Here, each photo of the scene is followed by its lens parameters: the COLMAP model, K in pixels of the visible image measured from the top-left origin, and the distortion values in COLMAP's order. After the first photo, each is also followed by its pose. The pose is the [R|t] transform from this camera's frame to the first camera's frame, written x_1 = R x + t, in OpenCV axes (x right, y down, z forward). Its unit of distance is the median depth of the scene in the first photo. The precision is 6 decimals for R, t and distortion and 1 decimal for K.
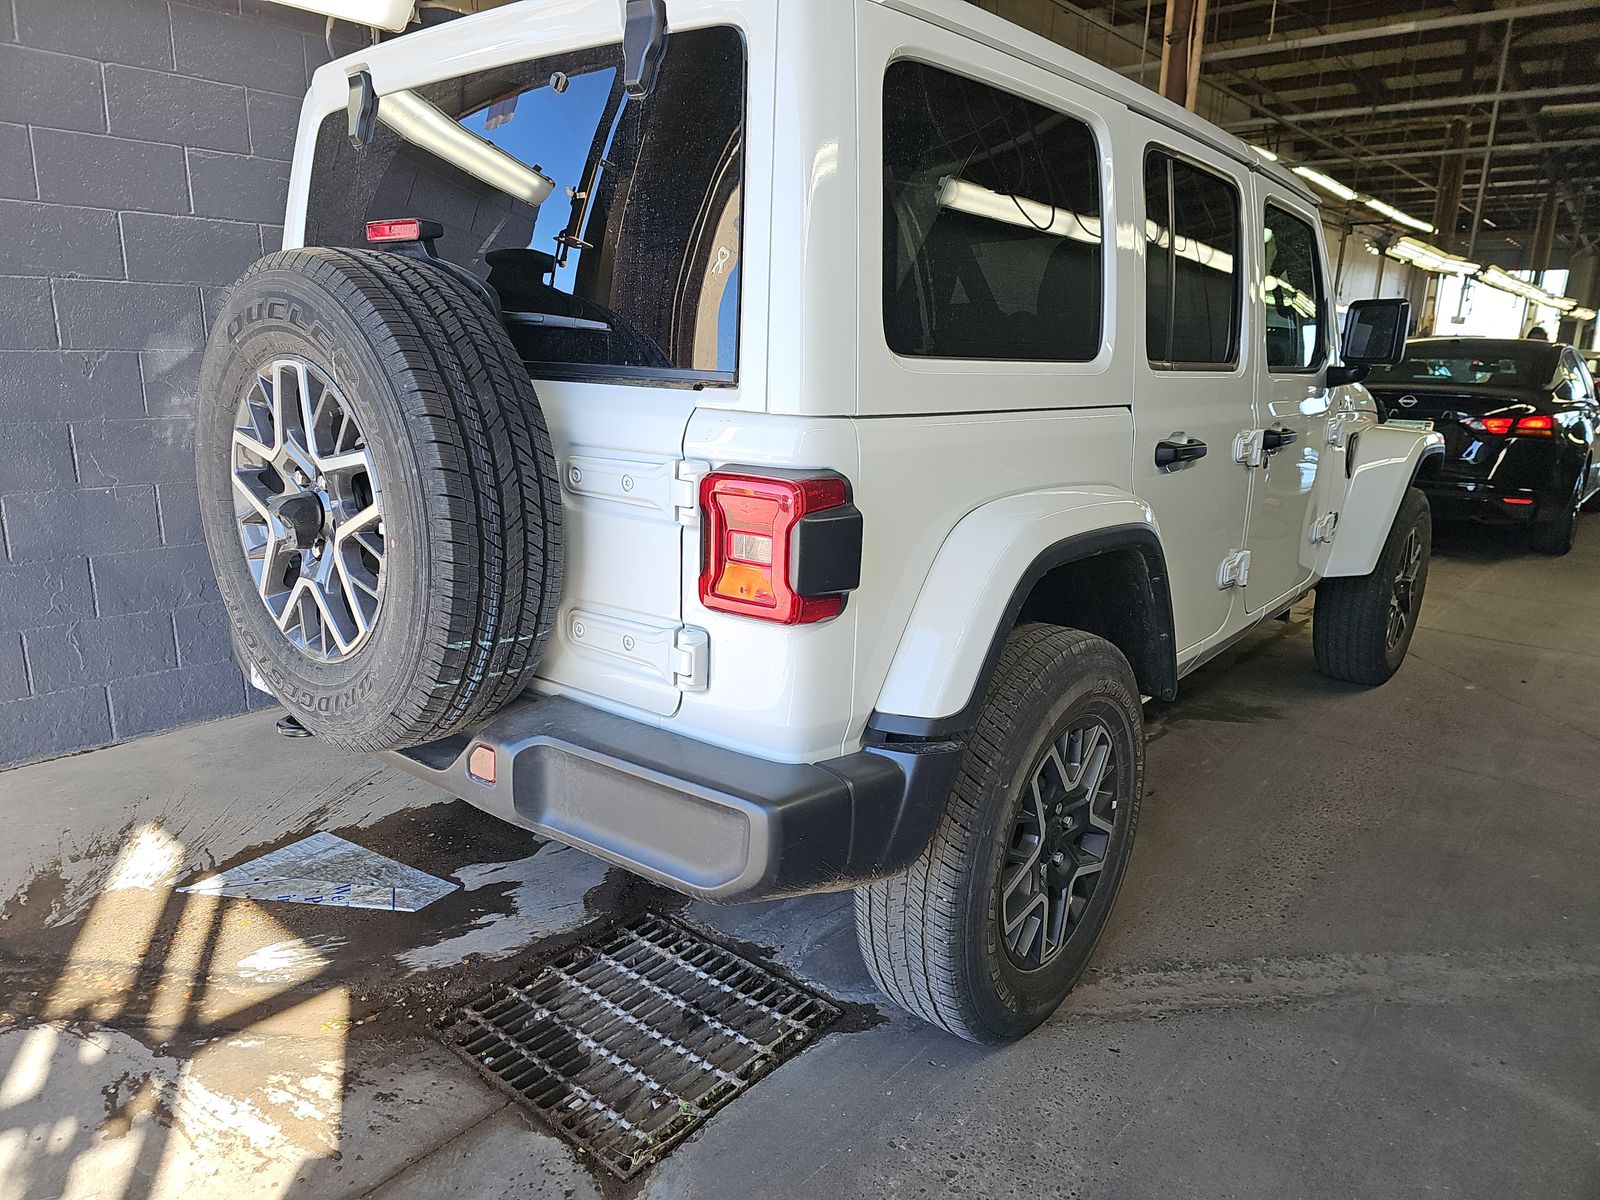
lens RADIAL K [[1061.2, 0, 791.3], [0, 1061.2, 601.2], [0, 0, 1]] dist [0.049002, -0.050224]
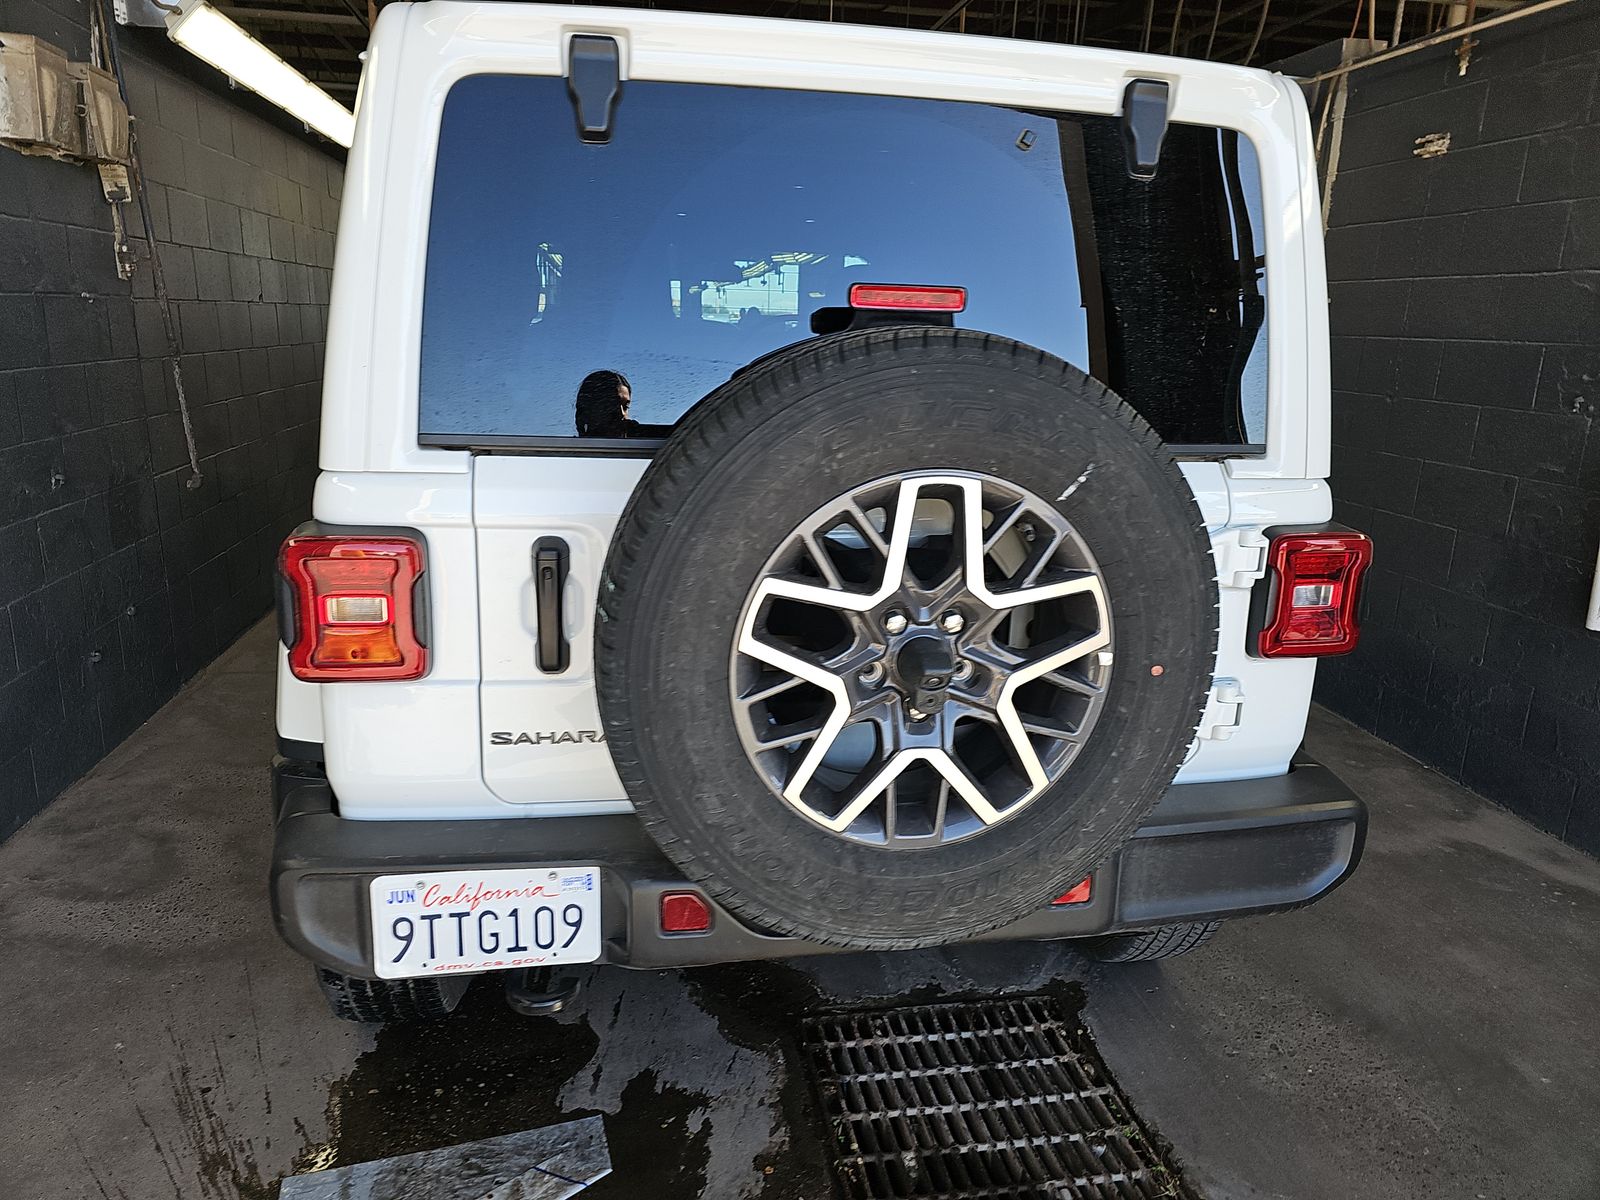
lens RADIAL K [[1041.7, 0, 802.4], [0, 1041.7, 584.7], [0, 0, 1]] dist [0.048674, -0.050091]
pose [[0.640195, -0.186463, 0.745239, -0.879967], [0.167092, 0.980669, 0.101829, -0.193027], [-0.749820, 0.059333, 0.658976, 0.471664]]
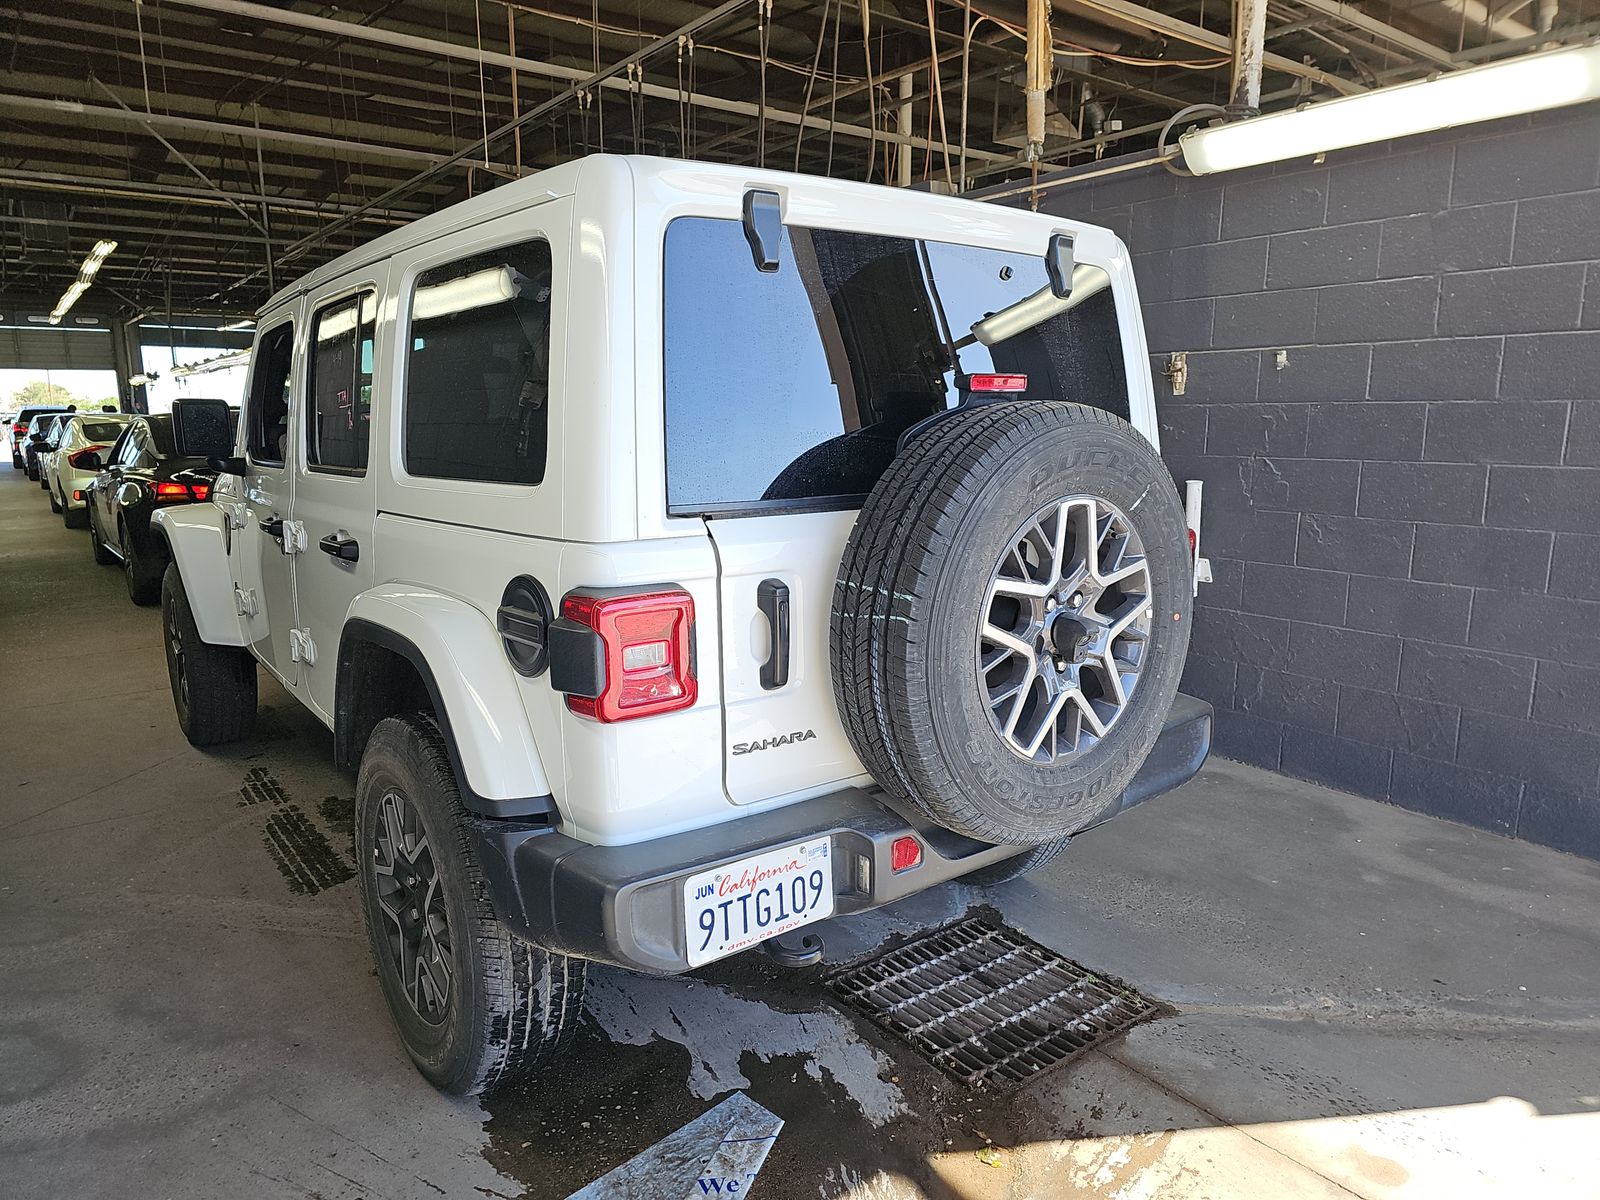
lens RADIAL K [[1061.2, 0, 791.3], [0, 1061.2, 601.2], [0, 0, 1]] dist [0.049002, -0.050224]
pose [[0.215911, -0.199766, 0.955759, -1.315108], [0.243168, 0.959008, 0.145512, -0.289564], [-0.945649, 0.200993, 0.255637, 0.820508]]
